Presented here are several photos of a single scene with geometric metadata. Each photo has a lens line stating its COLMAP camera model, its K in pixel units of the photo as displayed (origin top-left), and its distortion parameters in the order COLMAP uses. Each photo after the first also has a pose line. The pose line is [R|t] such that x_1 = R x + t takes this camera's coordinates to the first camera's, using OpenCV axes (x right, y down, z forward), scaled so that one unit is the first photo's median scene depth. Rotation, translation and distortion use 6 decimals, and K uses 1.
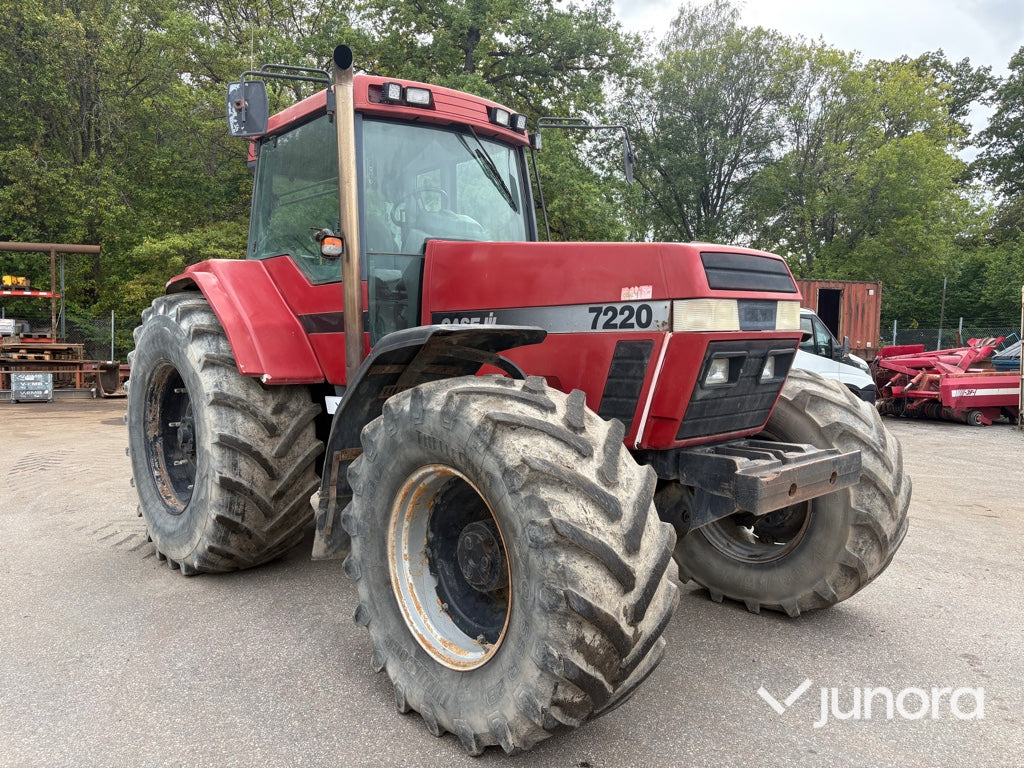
lens RADIAL K [[769.1, 0, 512.0], [0, 769.1, 384.0], [0, 0, 1]] dist [0.051090, -0.053152]
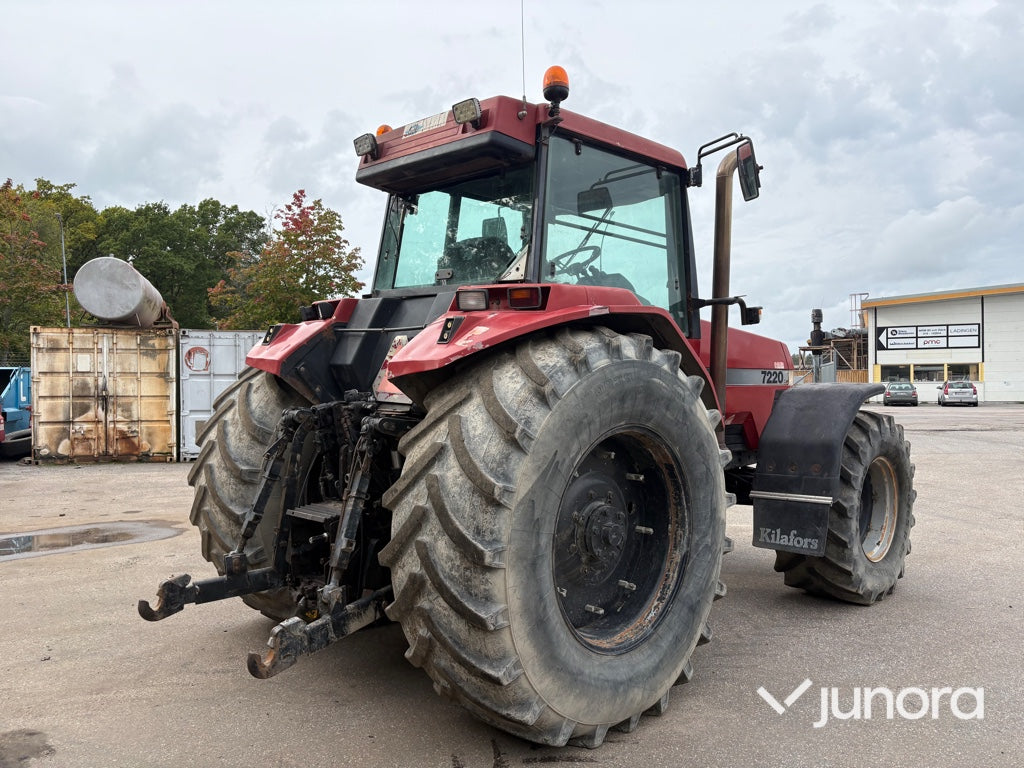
lens RADIAL K [[776.2, 0, 514.5], [0, 776.2, 383.5], [0, 0, 1]] dist [0.037701, -0.037924]
pose [[-0.054860, -0.006543, 0.998473, -1.689653], [0.050322, 0.998690, 0.009309, -0.119154], [-0.997225, 0.050756, -0.054459, 1.703129]]
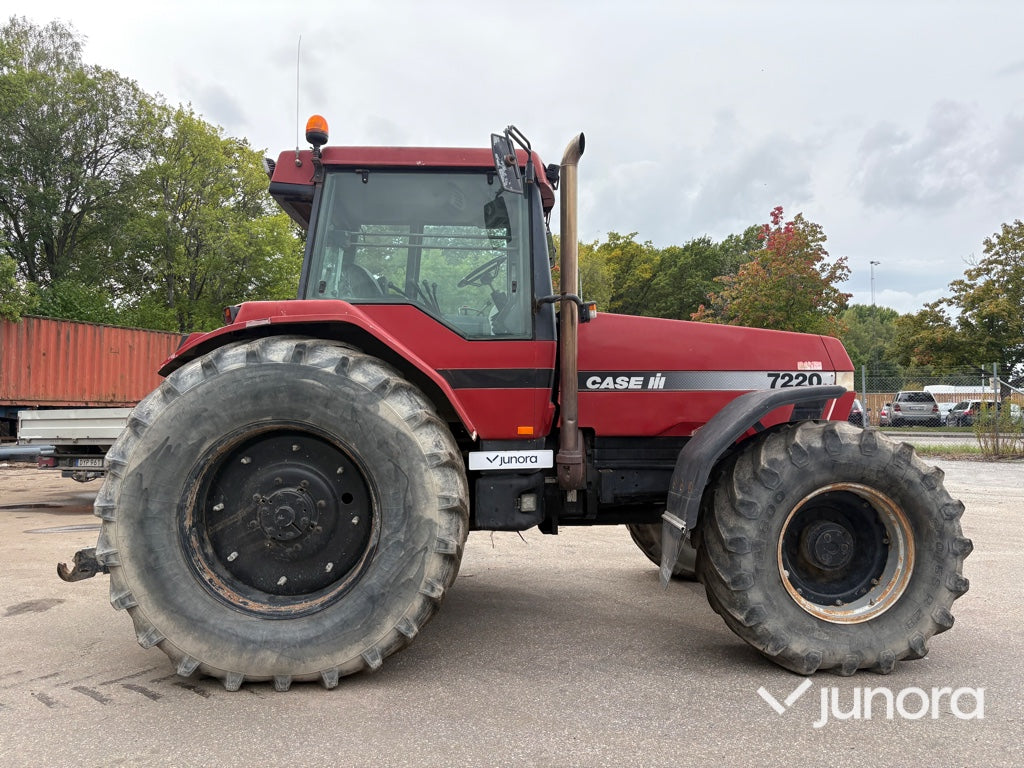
lens RADIAL K [[769.1, 0, 512.0], [0, 769.1, 384.0], [0, 0, 1]] dist [0.051090, -0.053152]
pose [[0.618492, 0.014006, 0.785666, -1.374130], [0.043332, 0.997712, -0.051898, -0.025545], [-0.784595, 0.066143, 0.616470, 0.493734]]
